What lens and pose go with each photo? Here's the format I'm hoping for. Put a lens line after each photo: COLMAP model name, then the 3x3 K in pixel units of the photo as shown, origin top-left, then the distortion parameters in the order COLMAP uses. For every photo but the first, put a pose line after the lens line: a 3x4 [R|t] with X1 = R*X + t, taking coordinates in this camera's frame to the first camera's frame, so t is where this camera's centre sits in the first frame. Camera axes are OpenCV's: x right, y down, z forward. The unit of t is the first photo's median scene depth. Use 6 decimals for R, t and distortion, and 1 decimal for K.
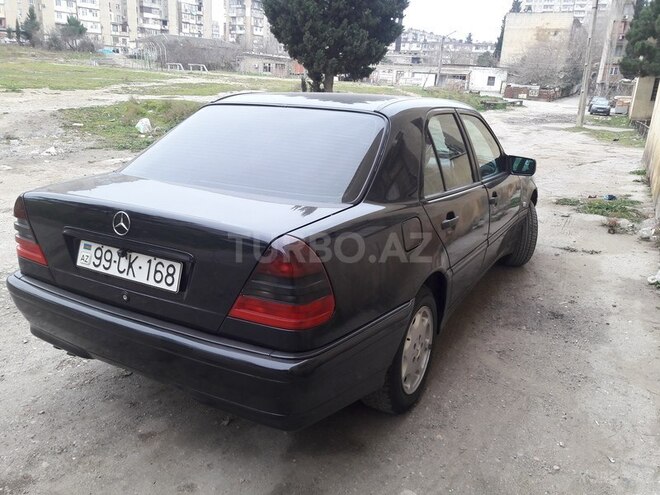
lens RADIAL K [[543.1, 0, 327.6], [0, 543.1, 246.5], [0, 0, 1]] dist [0.002967, -0.009620]
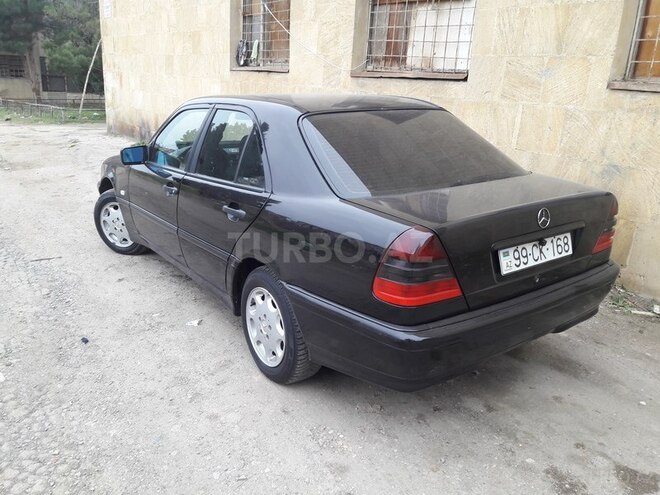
lens RADIAL K [[538.1, 0, 324.2], [0, 538.1, 248.4], [0, 0, 1]] dist [0.032574, -0.066435]
pose [[0.427810, -0.295583, 0.854172, -0.160216], [0.252842, 0.946426, 0.200871, -0.033555], [-0.867784, 0.130036, 0.479626, 0.085055]]
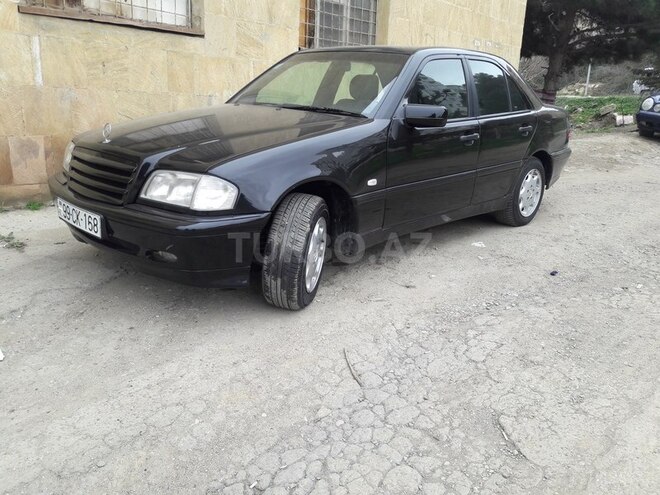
lens RADIAL K [[532.8, 0, 322.2], [0, 532.8, 247.1], [0, 0, 1]] dist [0.070106, -0.122649]
pose [[-0.962130, -0.146461, 0.229900, -0.021768], [0.002753, 0.838130, 0.545464, -0.099736], [-0.272576, 0.525440, -0.805987, 0.399780]]
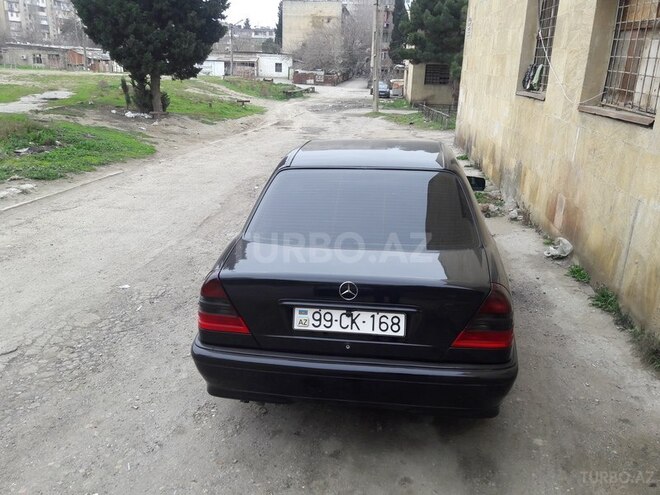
lens RADIAL K [[538.1, 0, 324.2], [0, 538.1, 248.4], [0, 0, 1]] dist [0.032574, -0.066435]
pose [[0.930704, -0.139034, 0.338318, -0.083649], [0.129038, 0.990276, 0.051980, -0.021029], [-0.342255, -0.004722, 0.939595, -0.015619]]
